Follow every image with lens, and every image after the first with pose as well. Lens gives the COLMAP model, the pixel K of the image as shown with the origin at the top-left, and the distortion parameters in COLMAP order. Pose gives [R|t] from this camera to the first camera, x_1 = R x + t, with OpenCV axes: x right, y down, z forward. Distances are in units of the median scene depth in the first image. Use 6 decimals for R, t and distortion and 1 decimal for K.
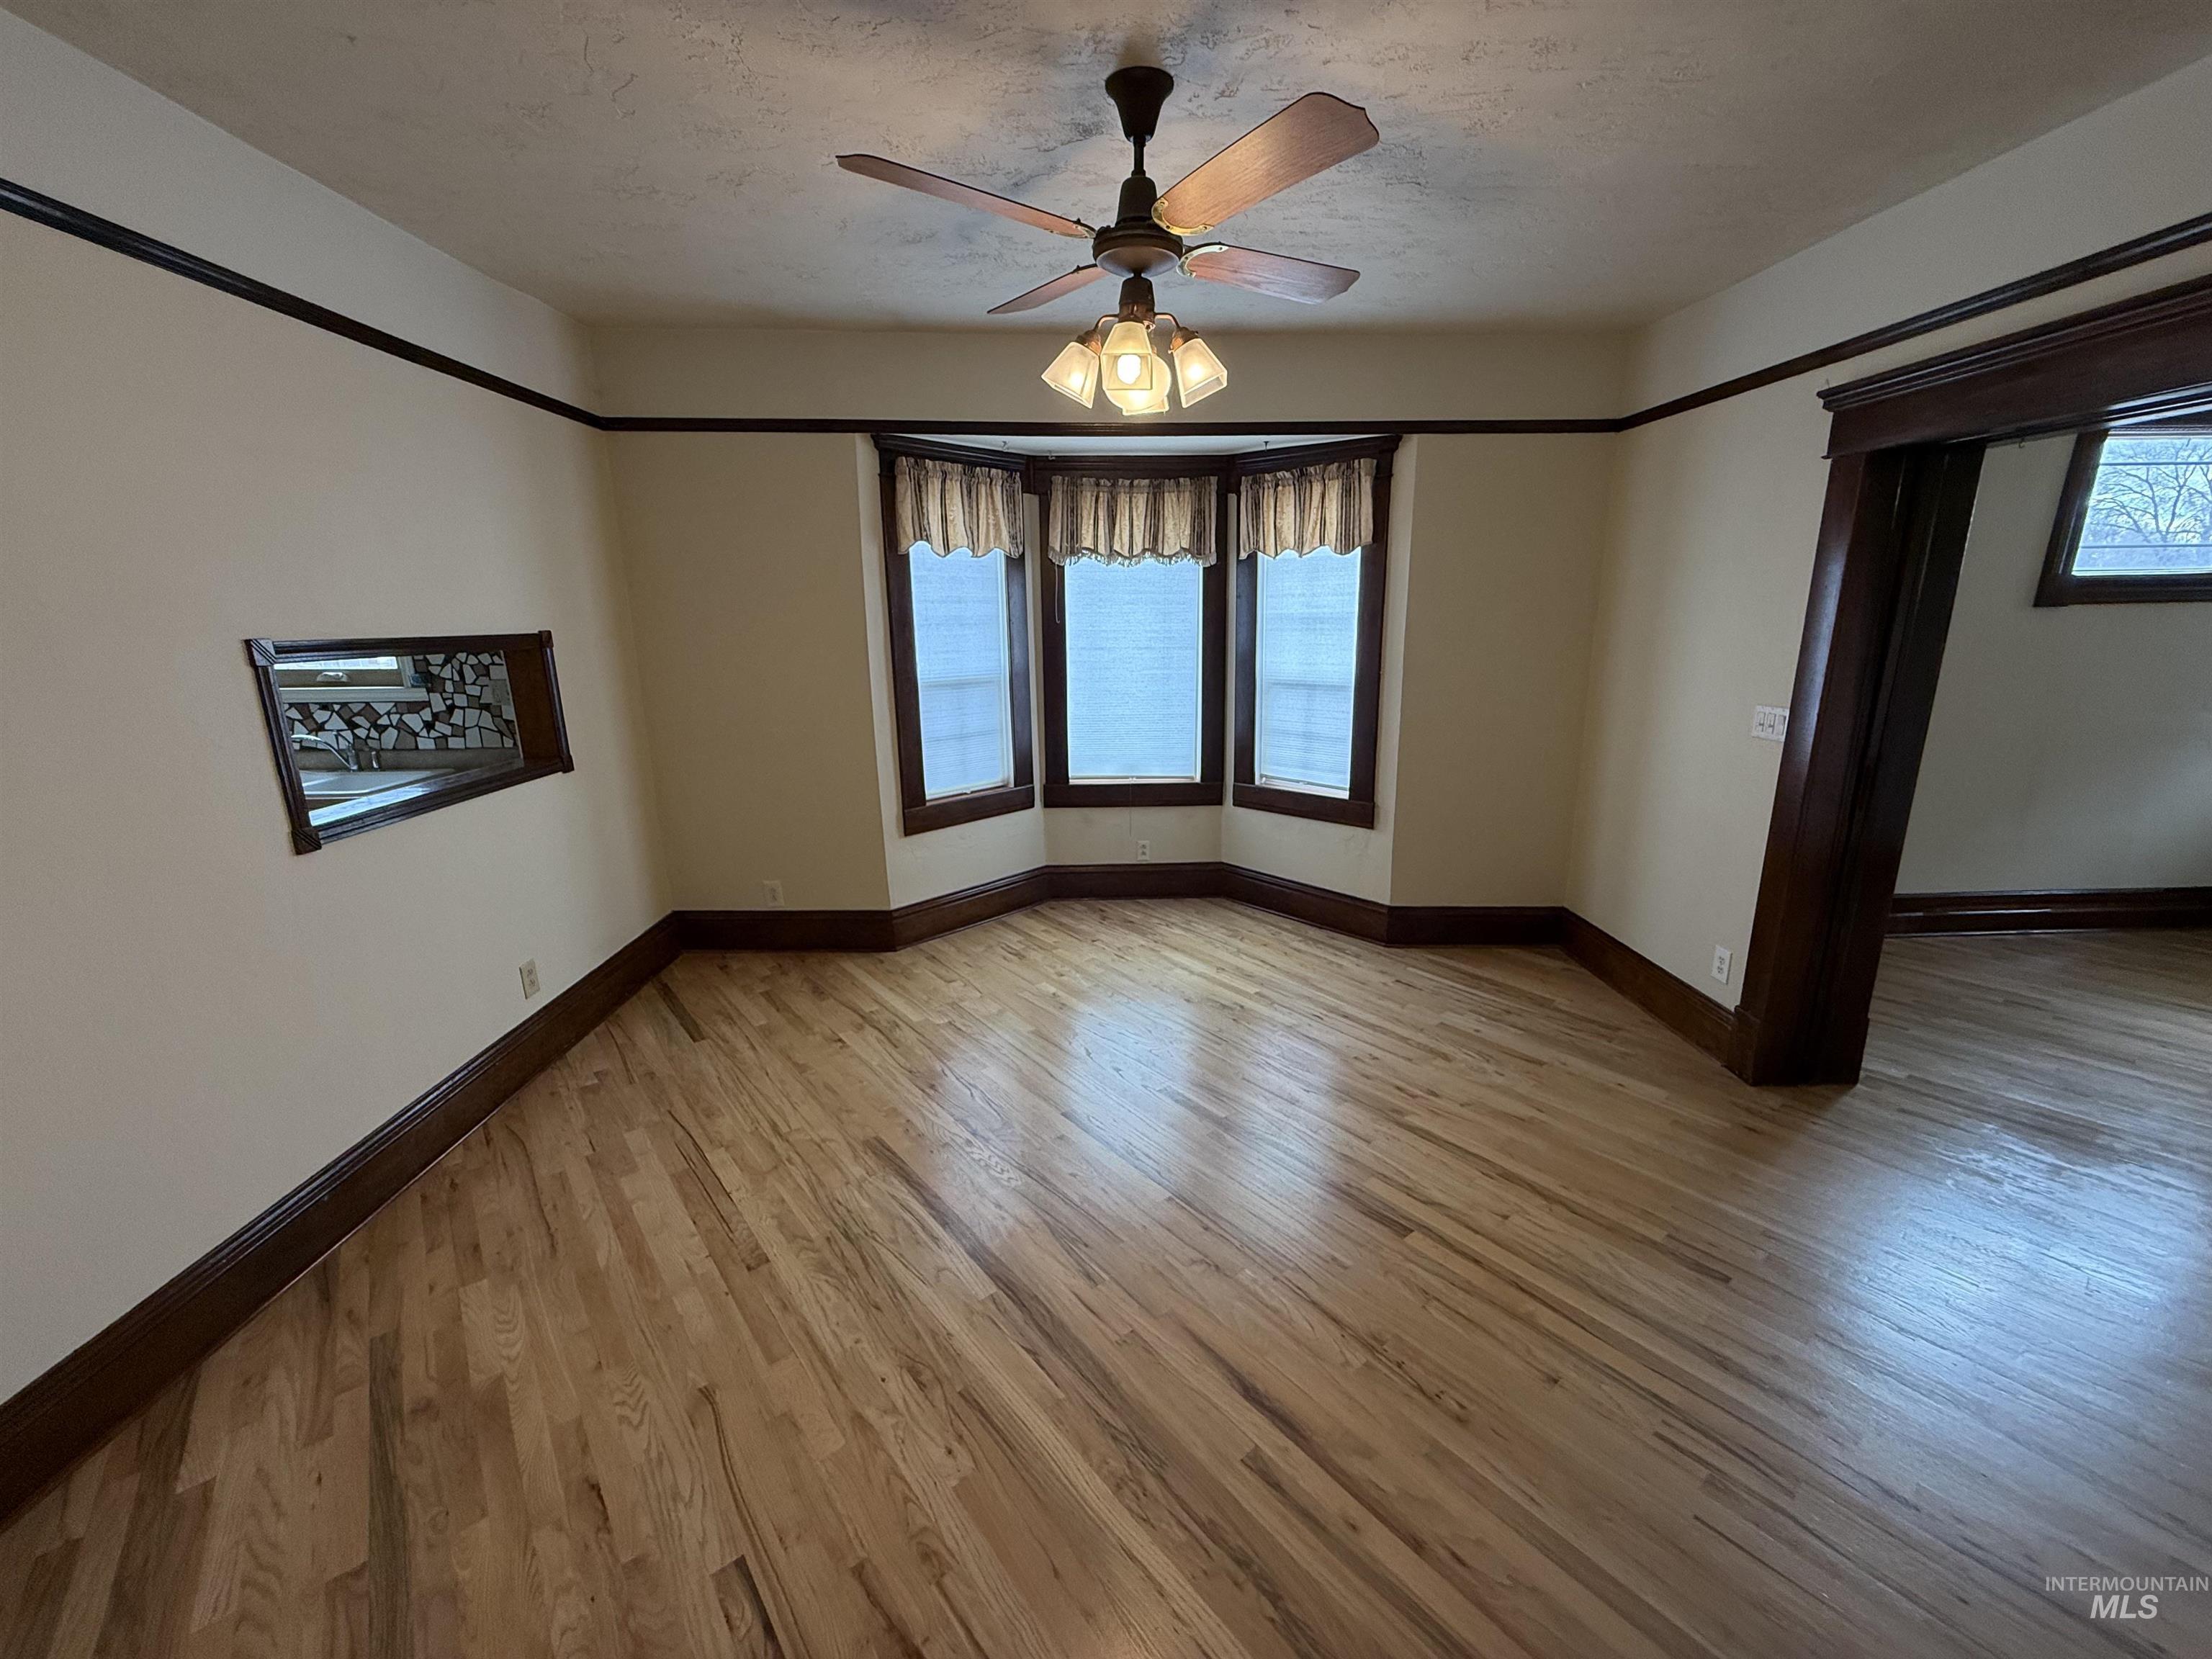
lens RADIAL K [[877.3, 0, 1100.0], [0, 877.3, 830.7], [0, 0, 1]] dist [-0.000423, -0.000271]
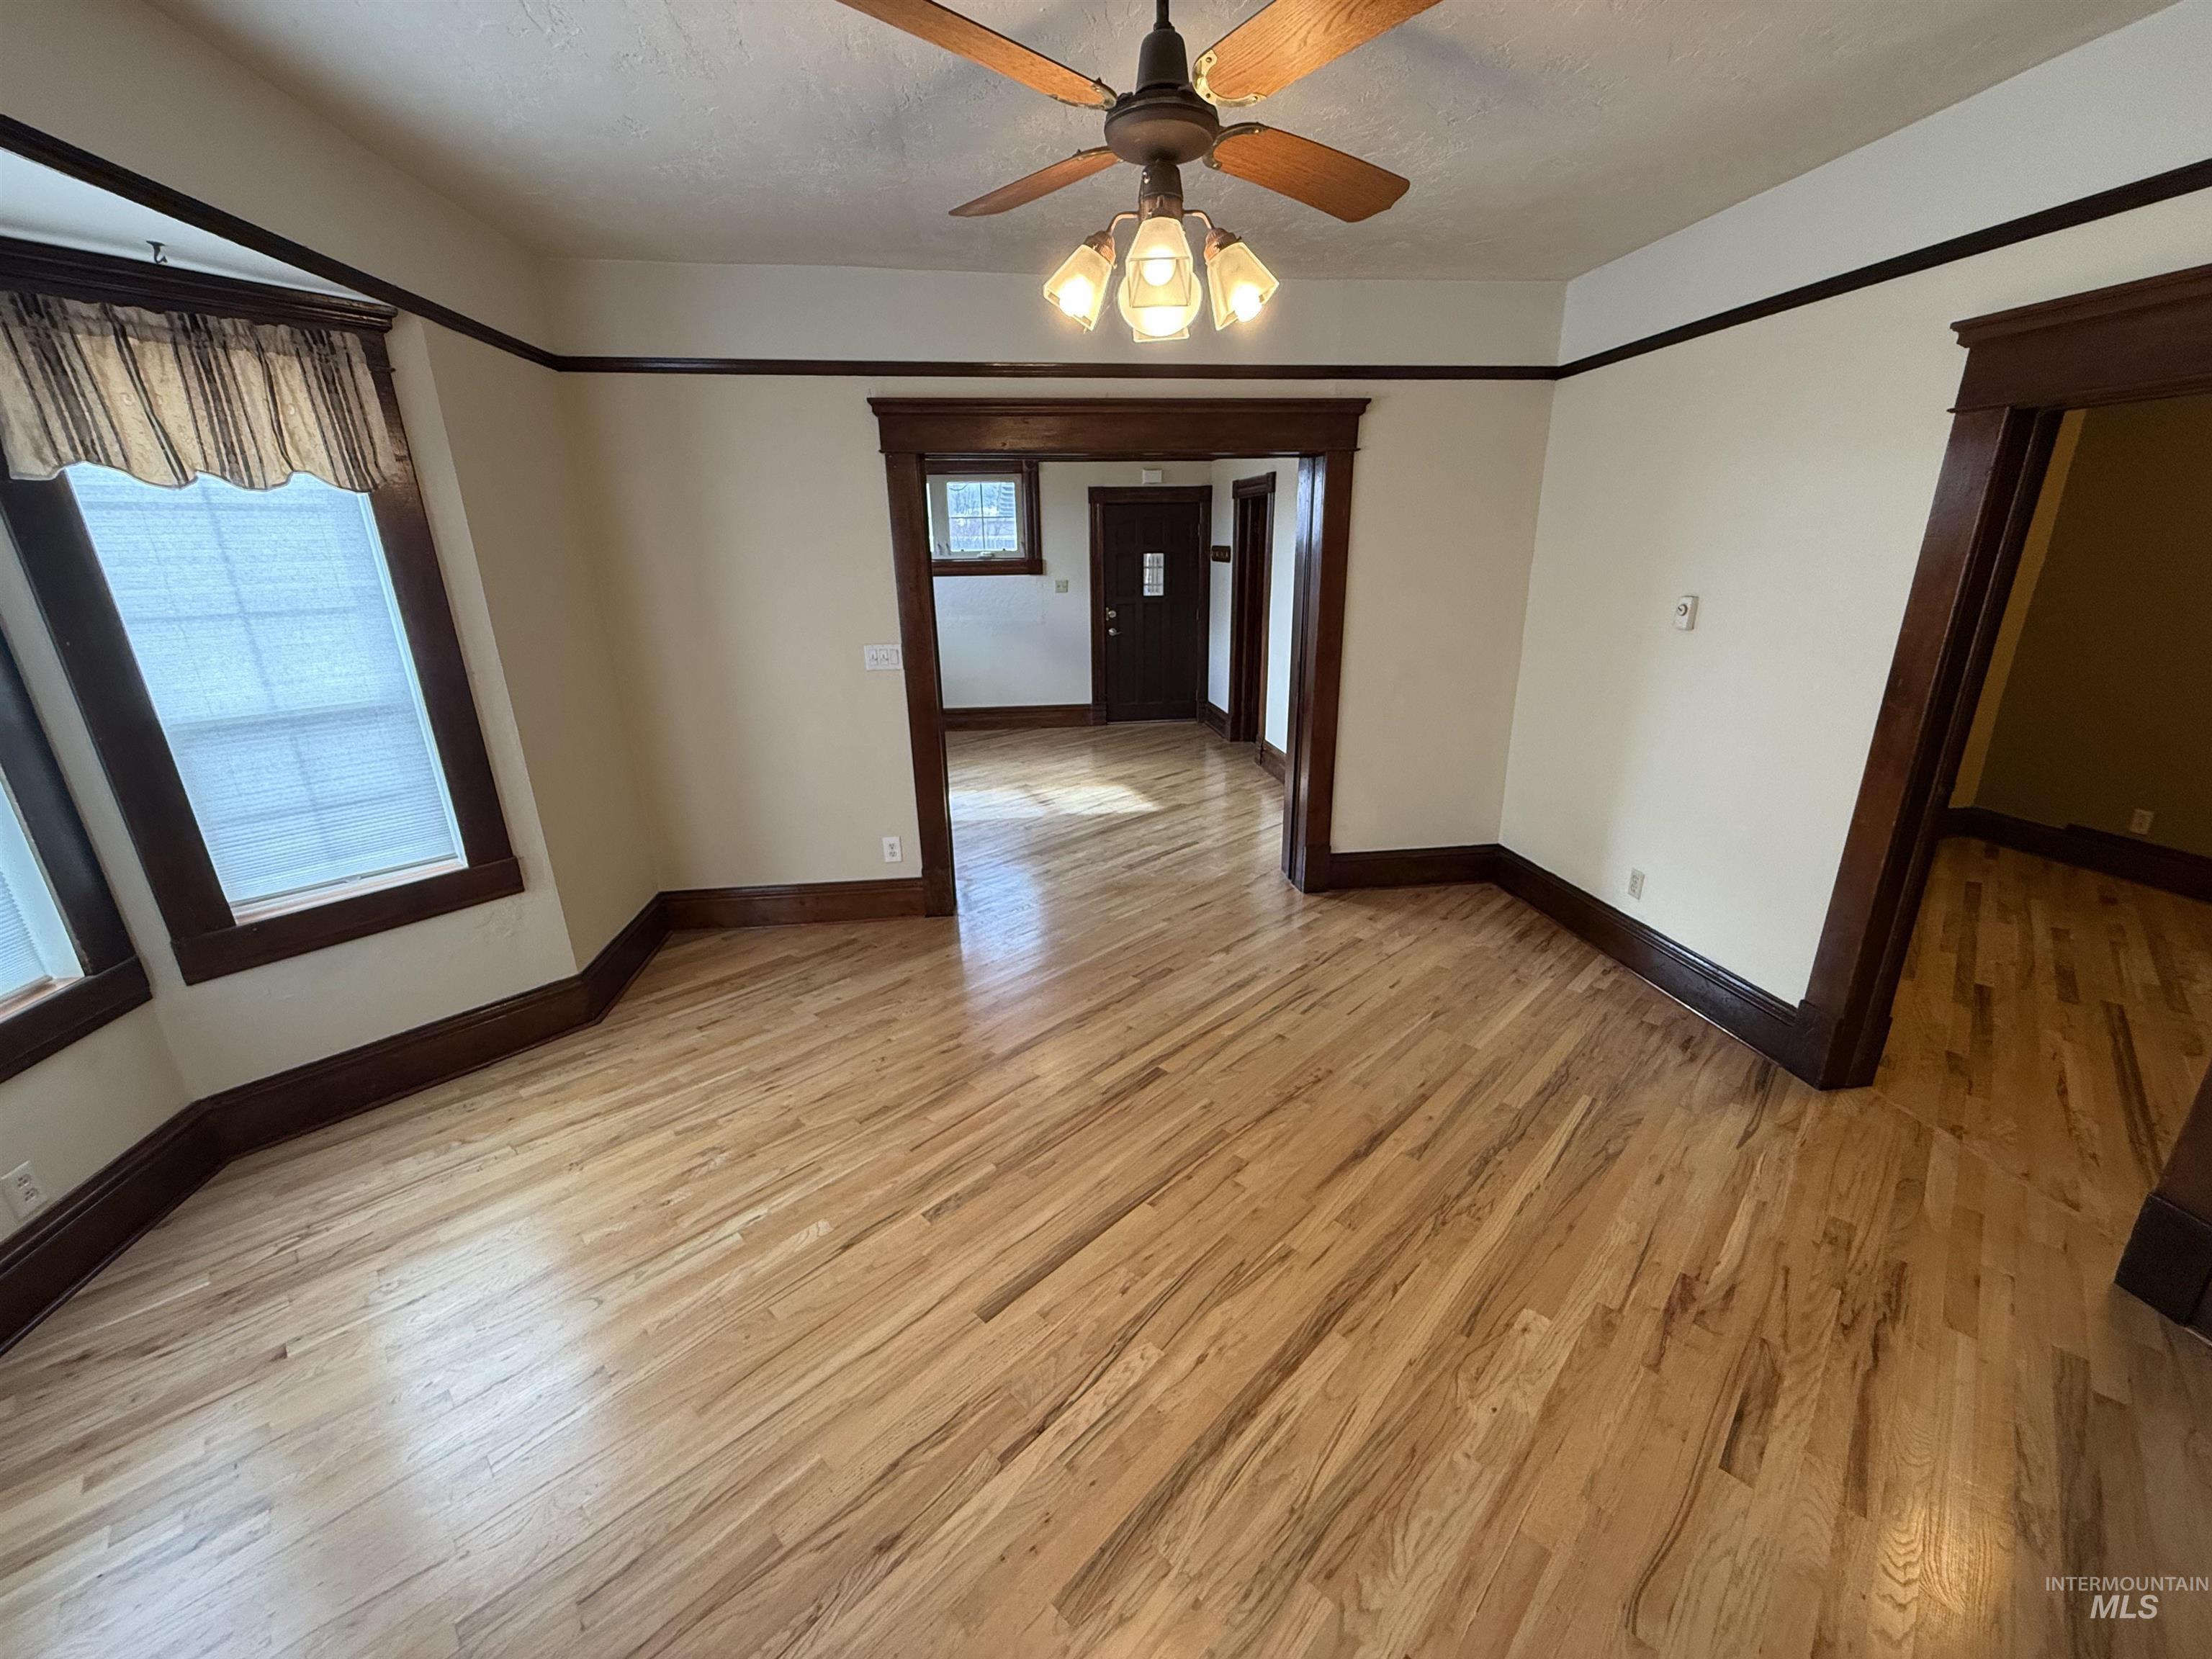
lens RADIAL K [[877.3, 0, 1100.0], [0, 877.3, 830.7], [0, 0, 1]] dist [-0.000423, -0.000271]
pose [[-0.110395, -0.299778, 0.947600, -0.415721], [0.256285, 0.912599, 0.318562, -0.159598], [-0.960276, 0.278023, -0.023918, 0.577114]]
